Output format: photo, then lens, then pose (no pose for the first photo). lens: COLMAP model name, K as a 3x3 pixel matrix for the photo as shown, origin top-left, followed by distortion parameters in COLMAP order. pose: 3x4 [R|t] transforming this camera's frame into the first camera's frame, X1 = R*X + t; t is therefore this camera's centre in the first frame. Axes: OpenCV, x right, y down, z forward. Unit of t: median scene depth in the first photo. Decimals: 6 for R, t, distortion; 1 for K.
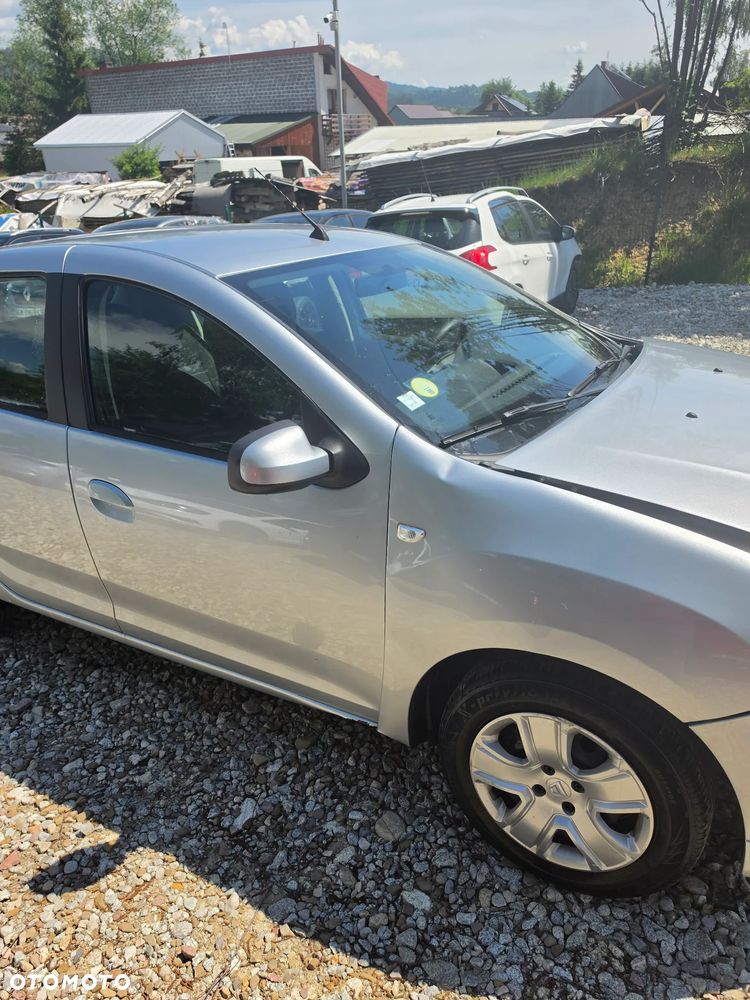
lens RADIAL K [[717.0, 0, 375.0], [0, 717.0, 500.0], [0, 0, 1]] dist [0.005949, -0.014612]
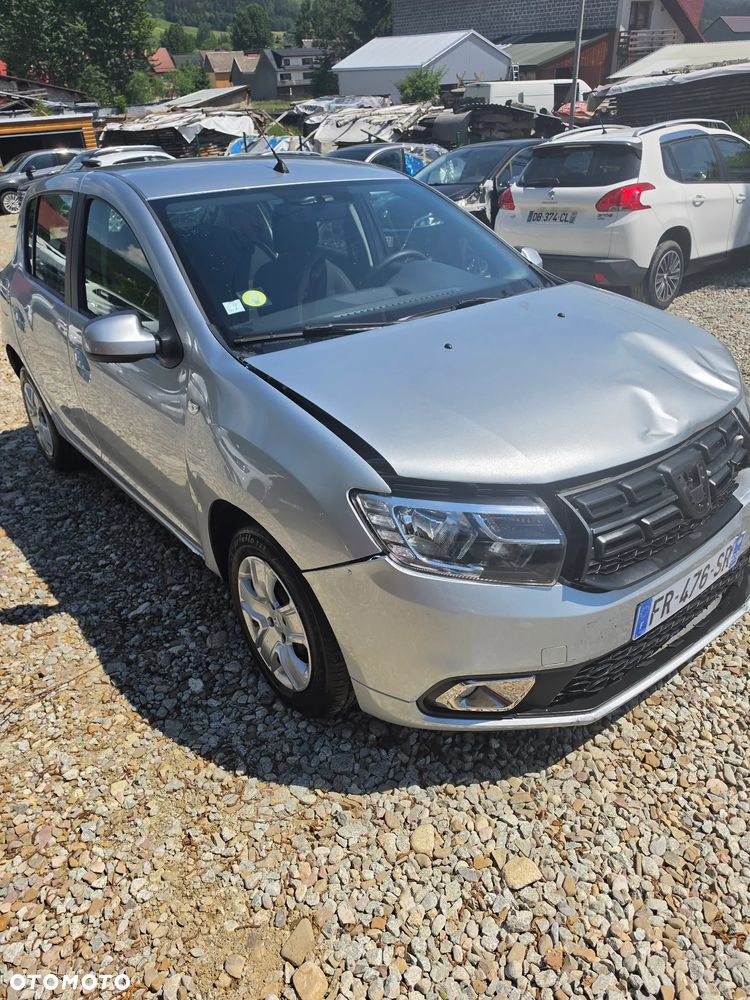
lens RADIAL K [[704.5, 0, 377.3], [0, 704.5, 497.8], [0, 0, 1]] dist [0.017076, -0.020352]
pose [[0.933258, 0.178506, -0.311713, 0.083085], [-0.149920, 0.982152, 0.113584, 0.001450], [0.326425, -0.059271, 0.943363, -0.012889]]
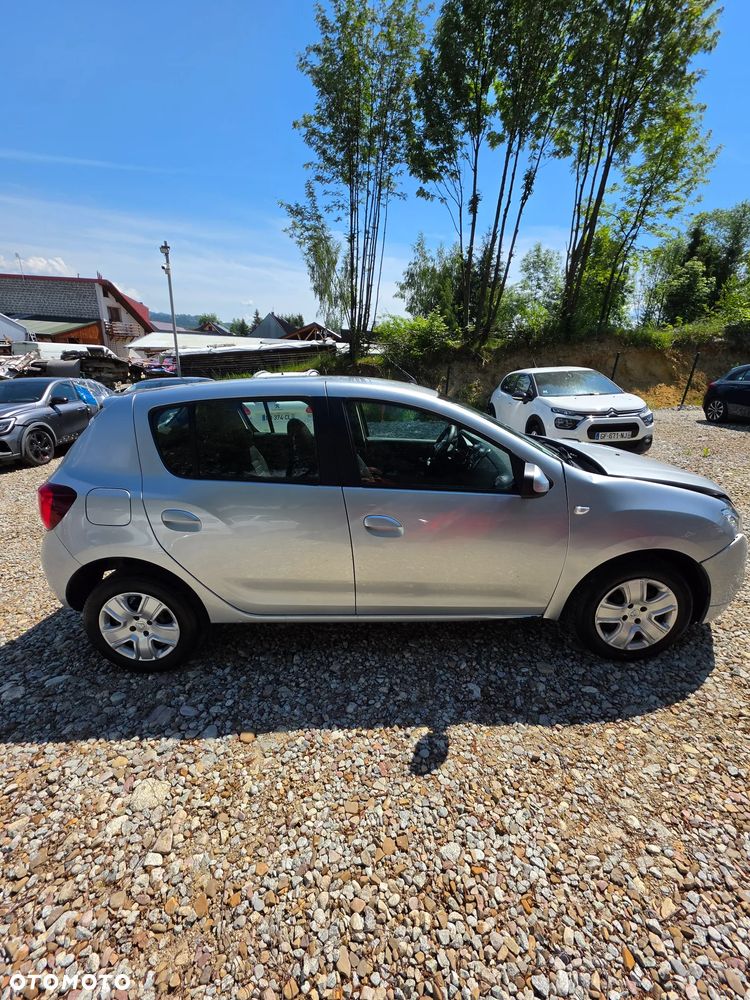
lens RADIAL K [[406.4, 0, 380.5], [0, 406.4, 493.5], [0, 0, 1]] dist [0.000780, -0.000232]
pose [[0.860510, -0.094930, 0.500511, -0.113906], [0.158133, 0.983727, -0.085292, 0.000575], [-0.484269, 0.152542, 0.861519, 0.022587]]
